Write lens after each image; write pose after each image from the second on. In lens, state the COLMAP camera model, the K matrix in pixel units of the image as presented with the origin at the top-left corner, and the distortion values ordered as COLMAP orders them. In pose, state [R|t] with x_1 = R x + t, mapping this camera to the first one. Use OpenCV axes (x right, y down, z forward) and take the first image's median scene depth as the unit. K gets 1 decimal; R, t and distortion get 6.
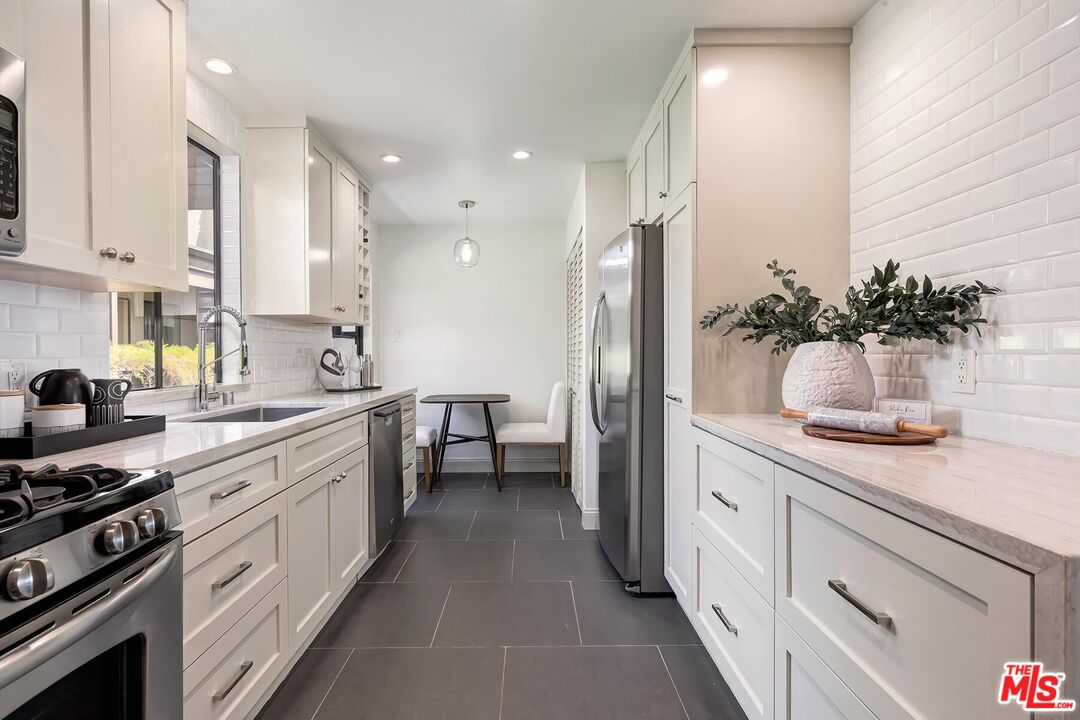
lens RADIAL K [[529.5, 0, 534.0], [0, 529.5, 356.3], [0, 0, 1]] dist [-0.001512, 0.000603]
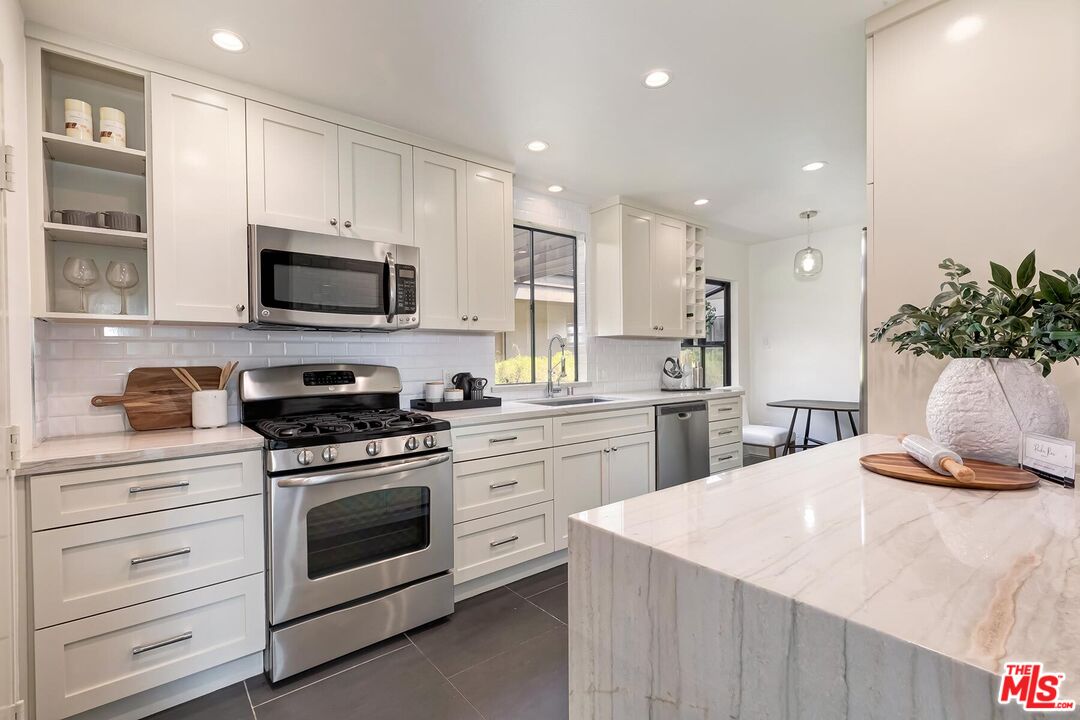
lens RADIAL K [[483.8, 0, 540.0], [0, 483.8, 360.0], [0, 0, 1]] dist [0.003548, 0.000574]
pose [[0.628501, 0.001506, -0.777807, 0.501731], [0.002658, 0.999988, 0.004083, -0.020888], [0.777804, -0.004634, 0.628490, 0.012820]]
